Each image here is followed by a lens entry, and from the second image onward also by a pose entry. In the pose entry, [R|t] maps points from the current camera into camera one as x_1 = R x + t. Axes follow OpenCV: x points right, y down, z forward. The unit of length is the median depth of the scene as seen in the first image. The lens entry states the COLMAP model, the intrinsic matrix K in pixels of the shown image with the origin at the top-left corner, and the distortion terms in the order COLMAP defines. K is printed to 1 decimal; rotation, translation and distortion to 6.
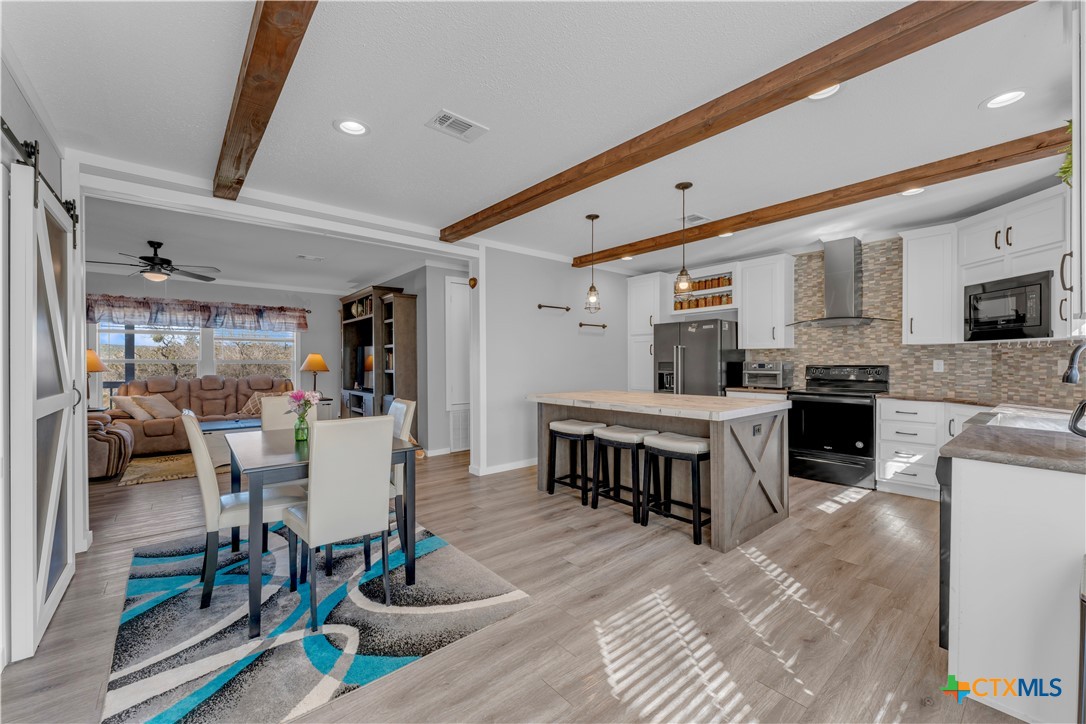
lens RADIAL K [[445.0, 0, 557.8], [0, 445.0, 363.5], [0, 0, 1]] dist [-0.000190, -0.000070]
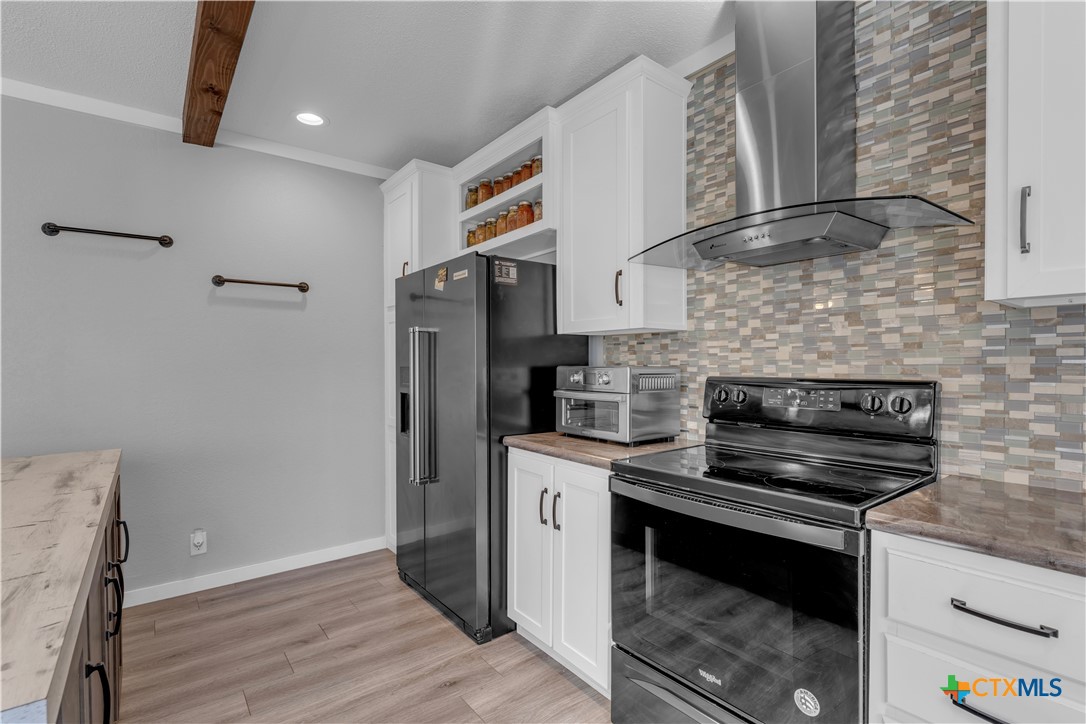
lens RADIAL K [[518.0, 0, 558.7], [0, 518.0, 366.0], [0, 0, 1]] dist [-0.000279, -0.000283]
pose [[0.999196, -0.001827, -0.040043, 0.509025], [0.001971, 0.999992, 0.003552, -0.007165], [0.040036, -0.003628, 0.999192, 0.651577]]
